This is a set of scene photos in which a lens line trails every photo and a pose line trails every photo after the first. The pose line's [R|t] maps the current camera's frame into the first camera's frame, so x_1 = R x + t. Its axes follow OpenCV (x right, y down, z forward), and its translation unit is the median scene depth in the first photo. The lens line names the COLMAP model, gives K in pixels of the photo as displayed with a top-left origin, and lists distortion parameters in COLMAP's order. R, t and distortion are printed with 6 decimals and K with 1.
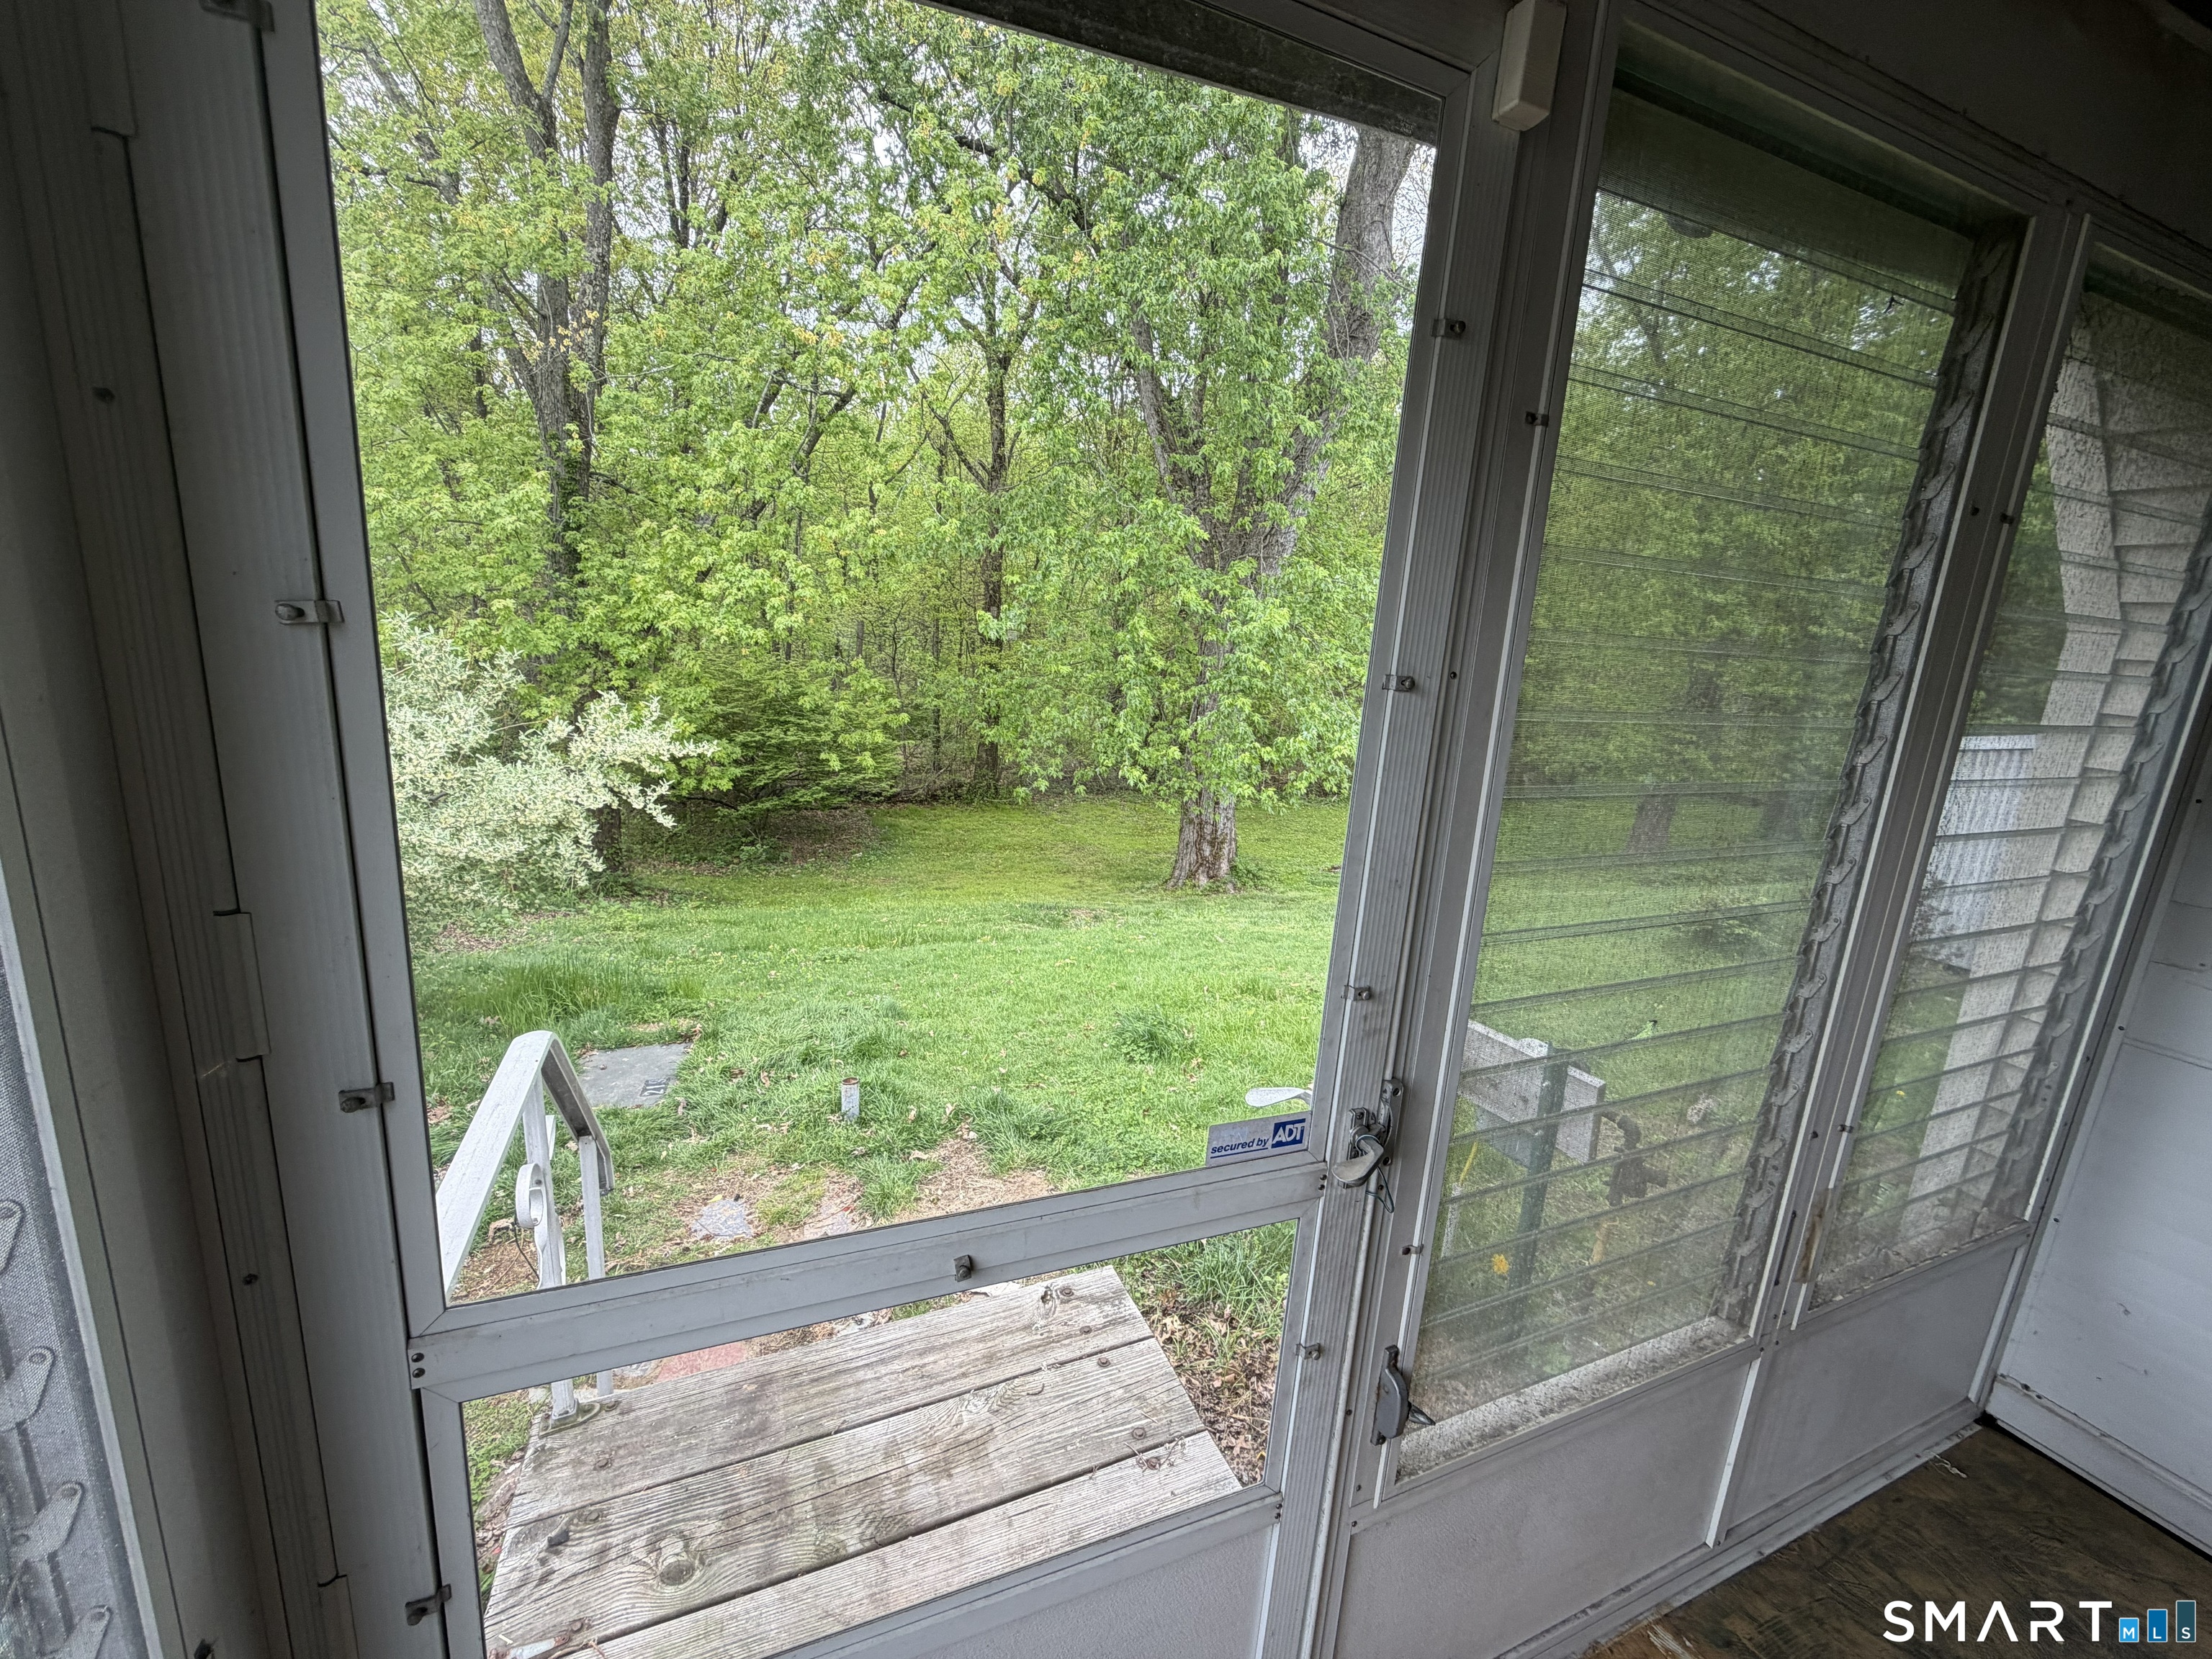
lens RADIAL K [[885.4, 0, 1103.9], [0, 885.4, 831.0], [0, 0, 1]] dist [-0.000748, 0.000229]
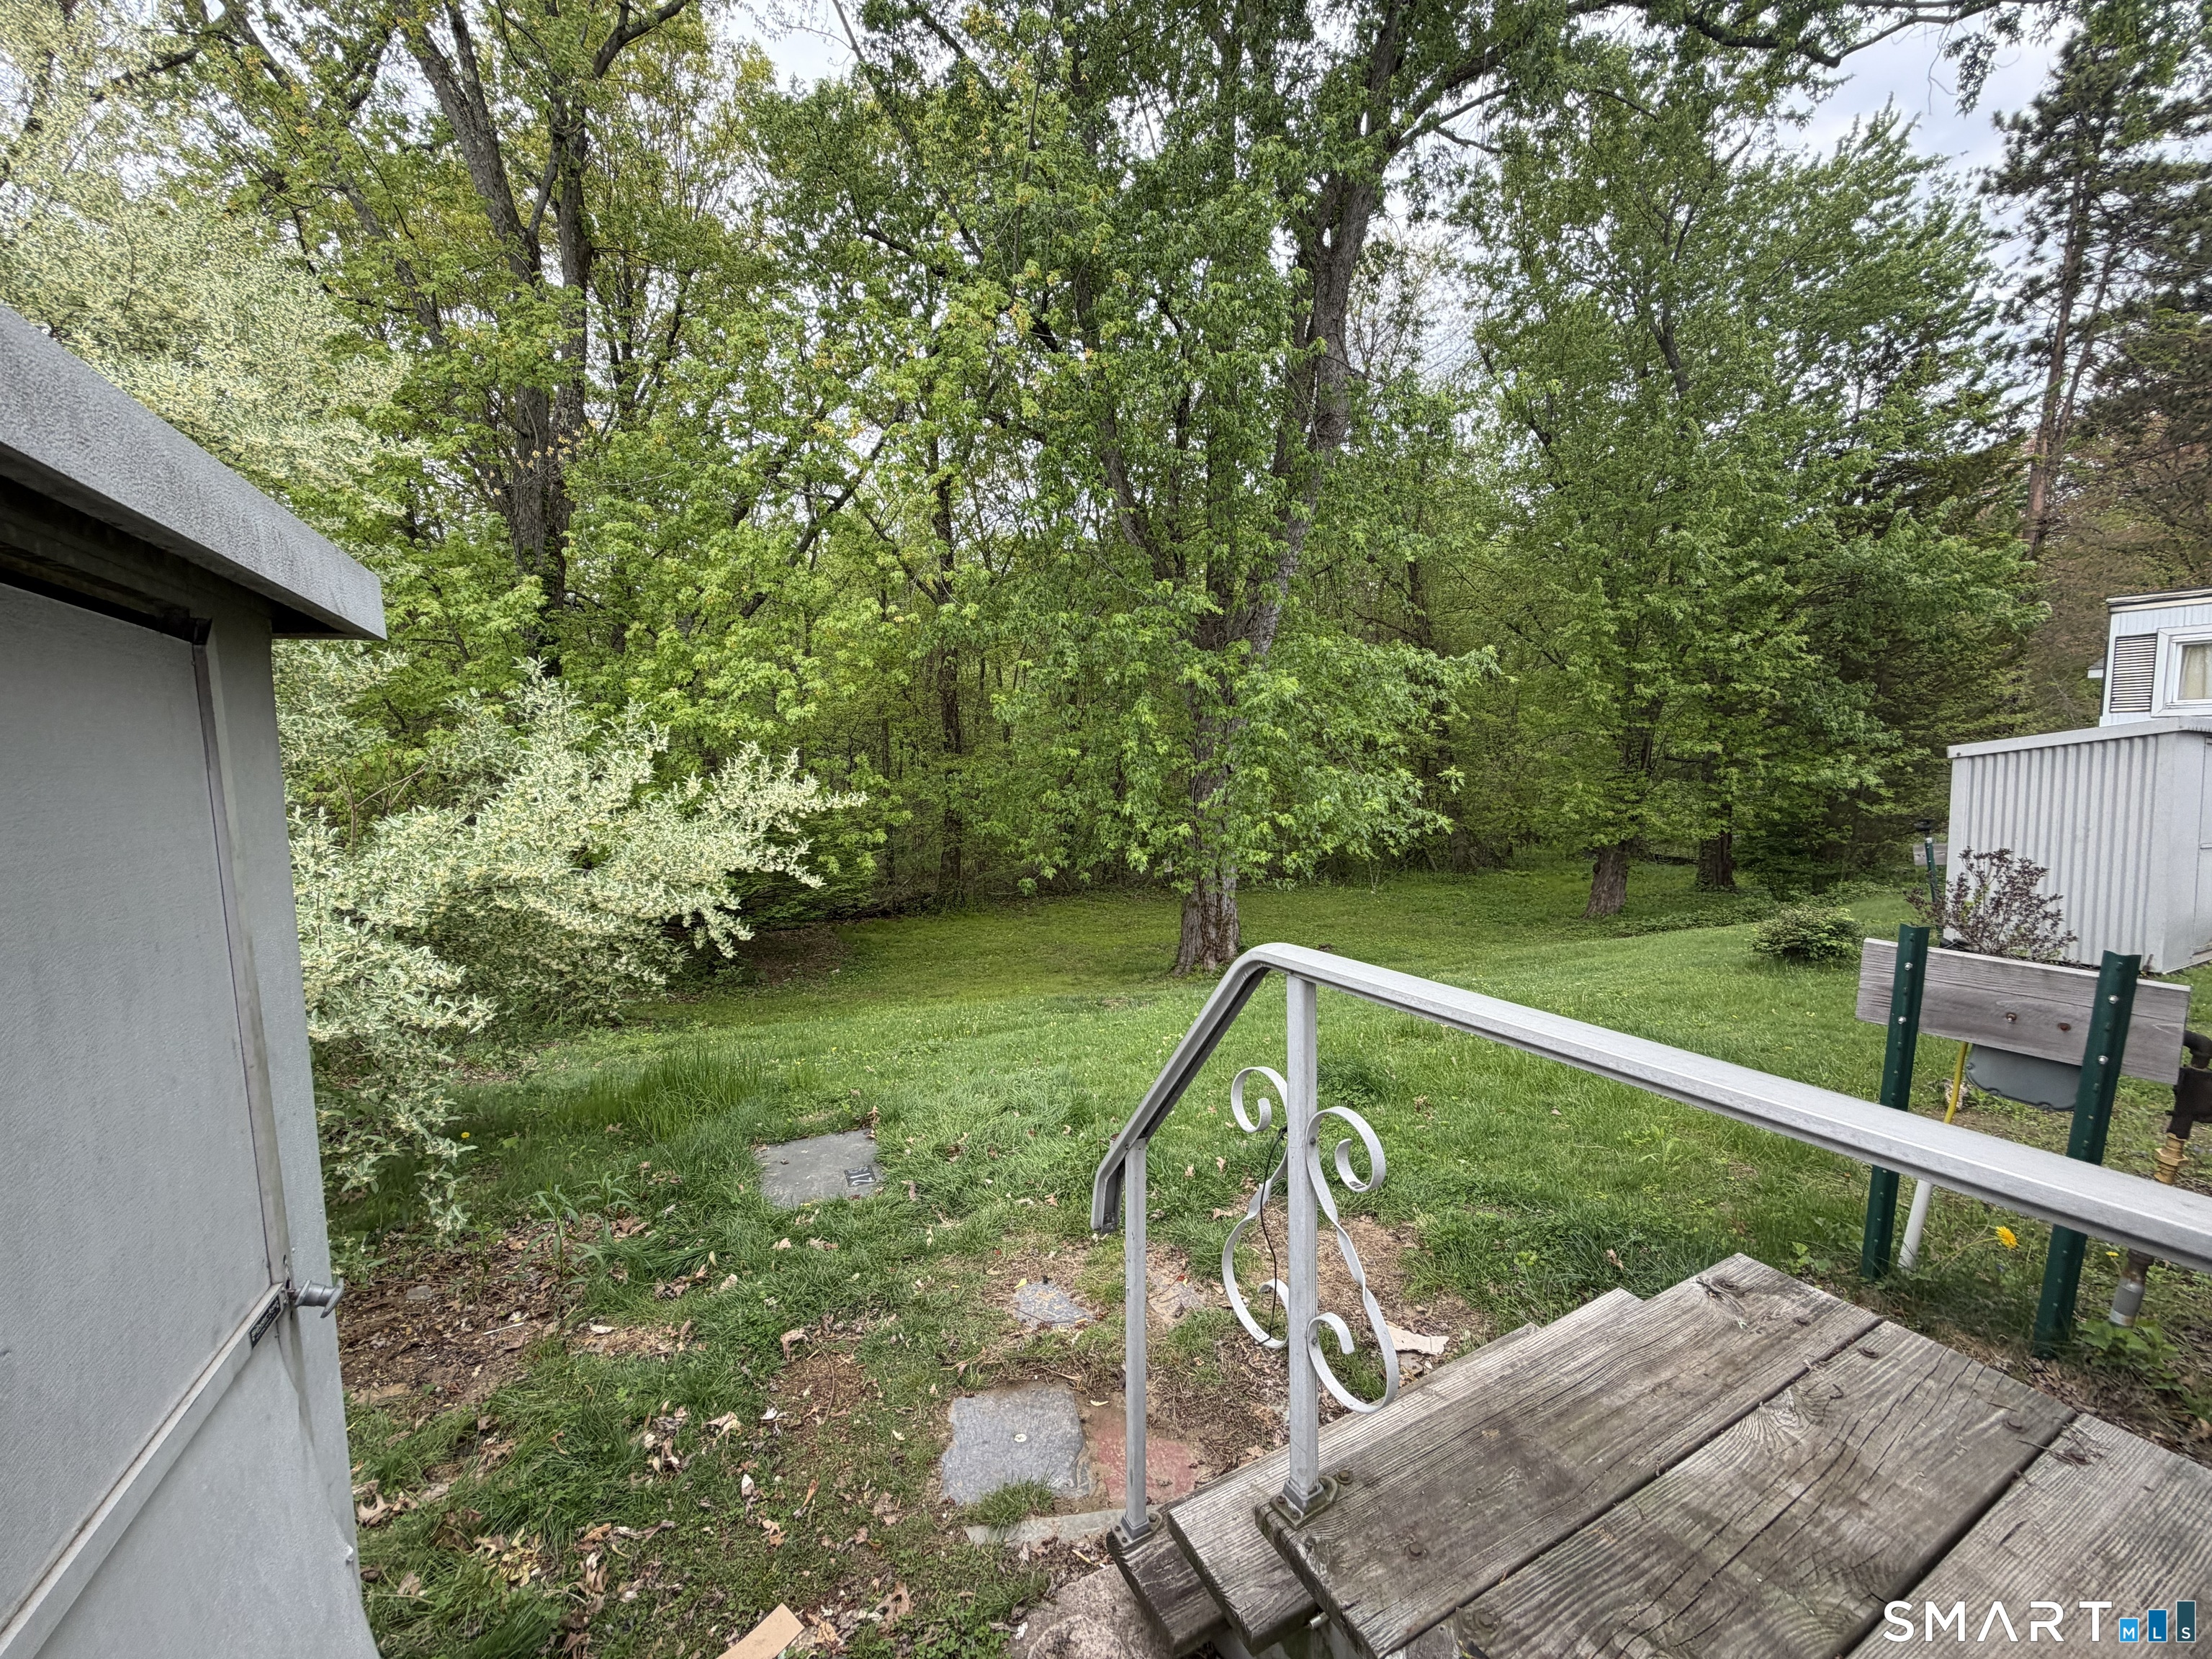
lens RADIAL K [[885.4, 0, 1102.8], [0, 885.4, 825.2], [0, 0, 1]] dist [-0.000748, 0.000229]
pose [[0.993741, -0.064543, 0.091179, -0.123639], [0.076040, 0.988745, -0.128846, 0.031034], [-0.081837, 0.134973, 0.987464, 0.035340]]
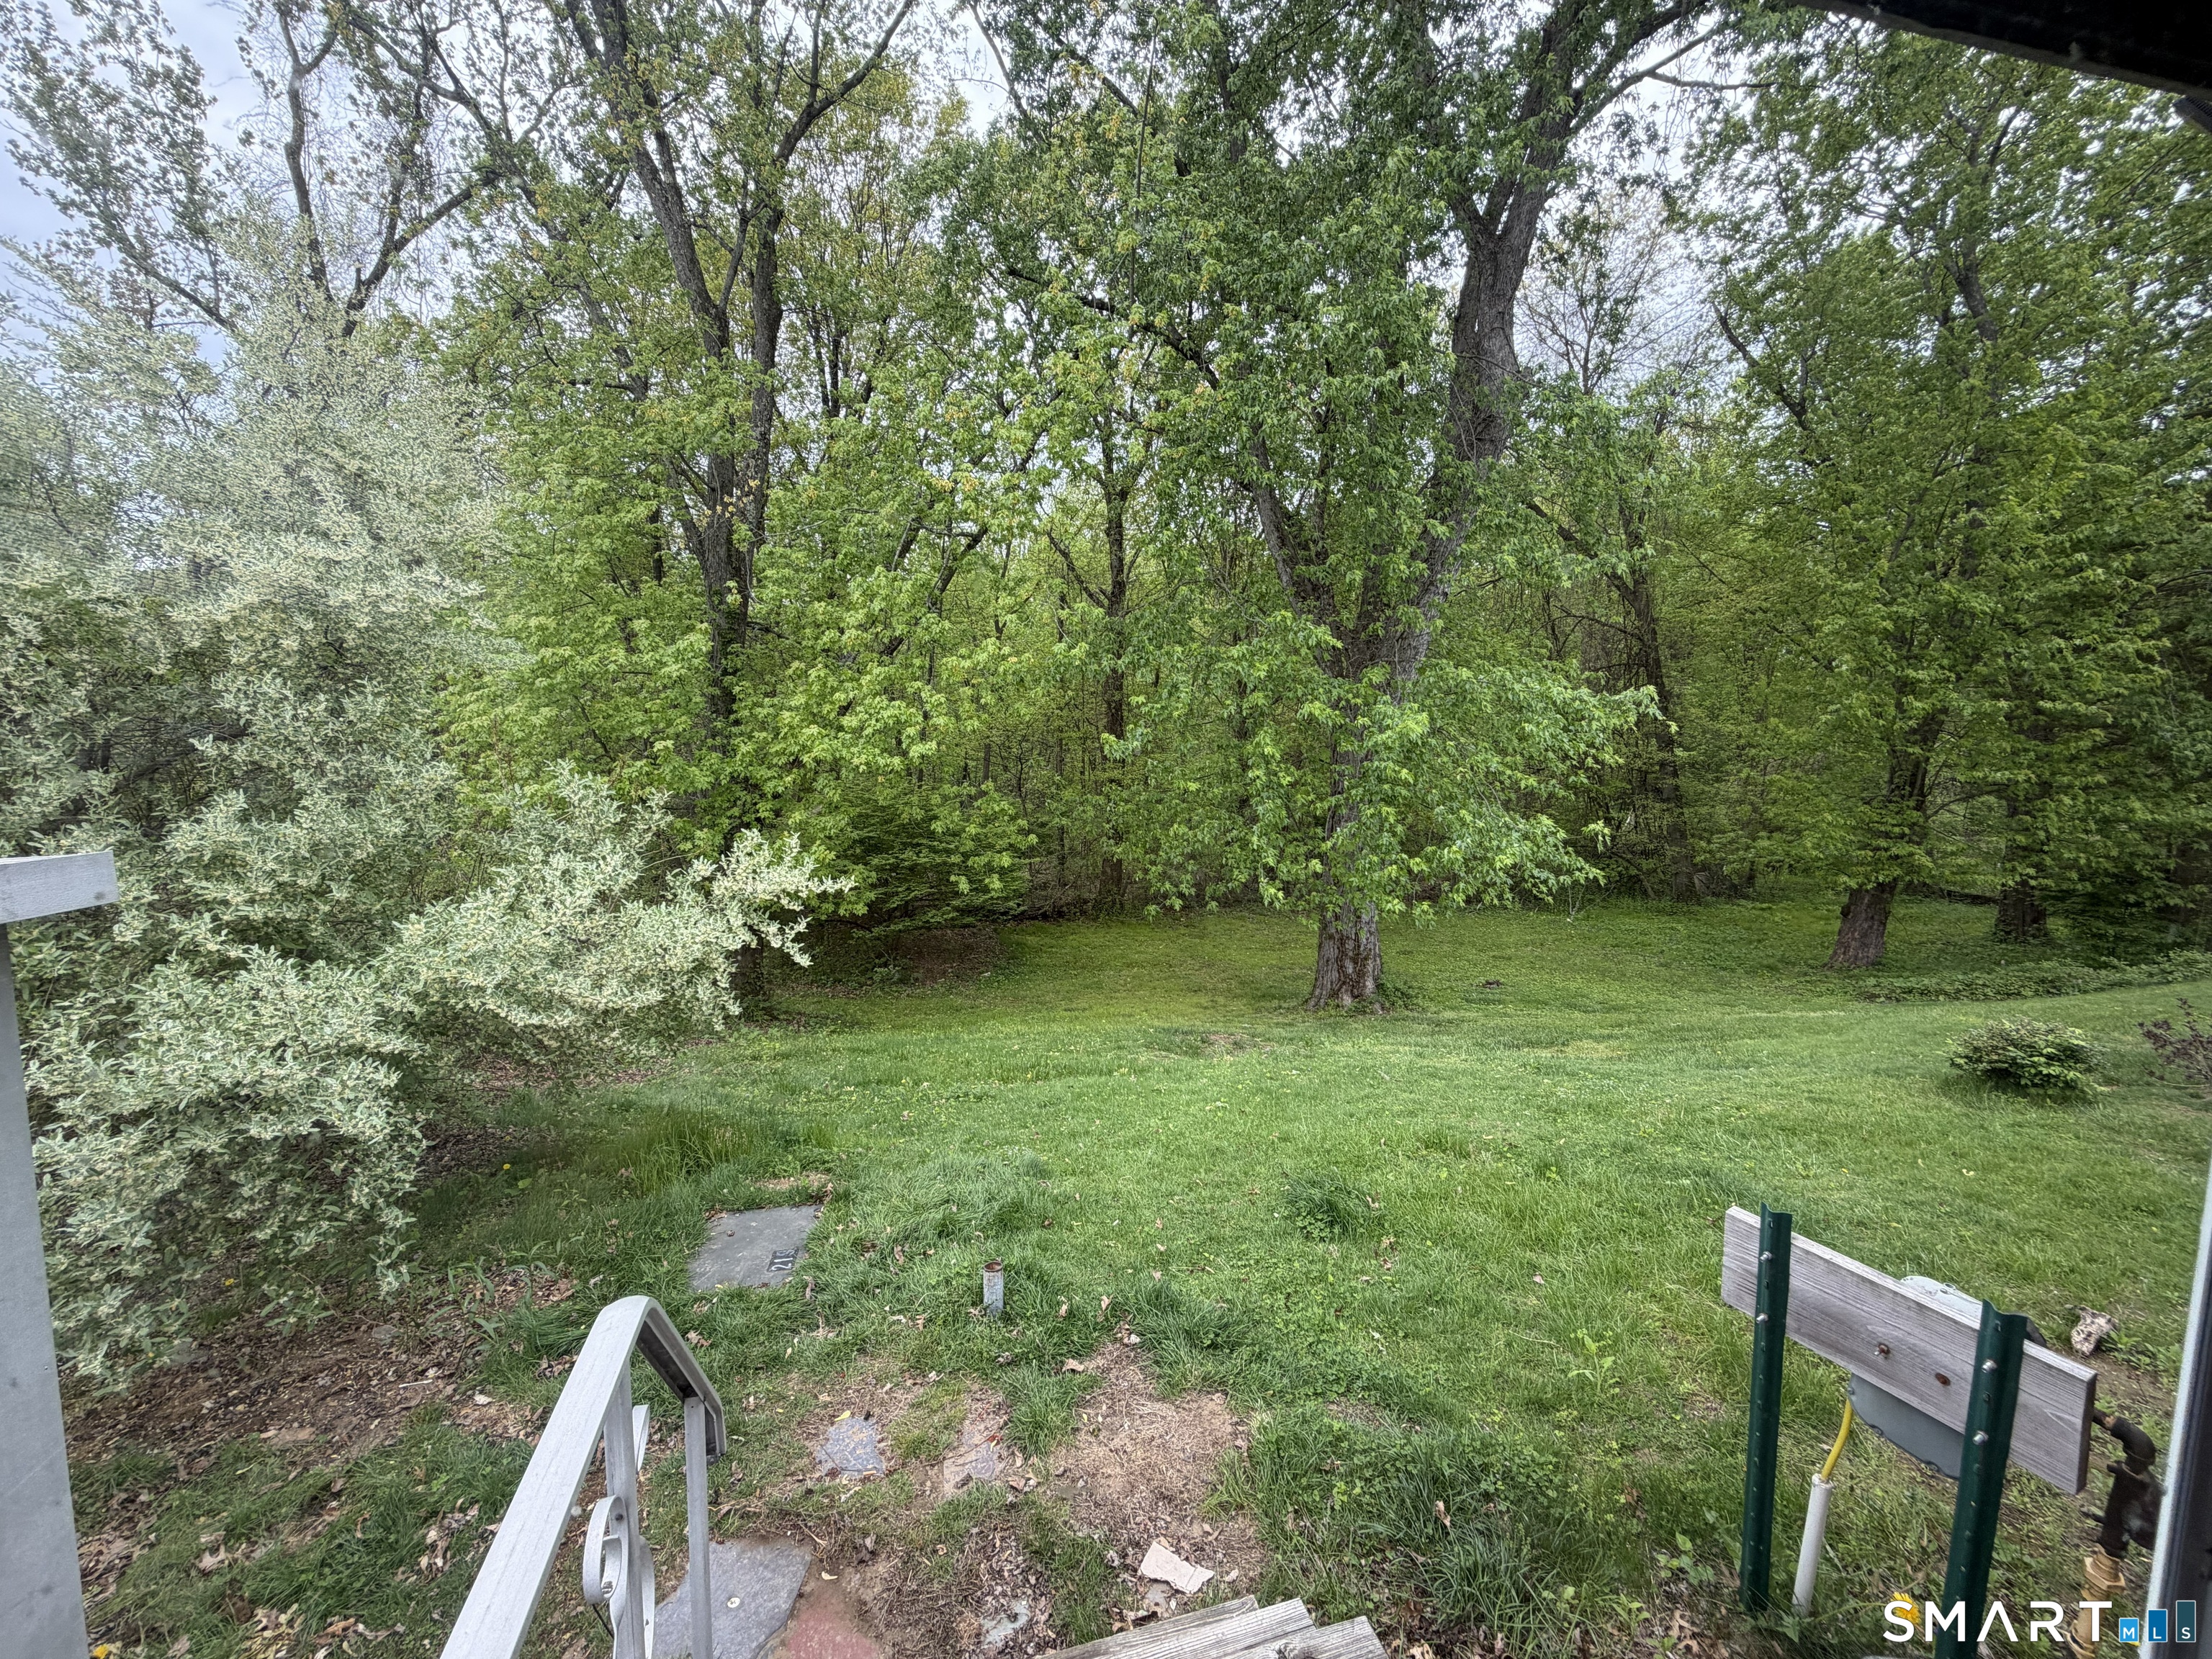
lens RADIAL K [[885.4, 0, 1103.4], [0, 885.4, 828.1], [0, 0, 1]] dist [-0.000748, 0.000229]
pose [[0.990479, -0.033256, -0.133589, -0.016594], [0.015834, 0.991464, -0.129414, -0.010789], [0.136753, 0.126067, 0.982551, 0.035732]]
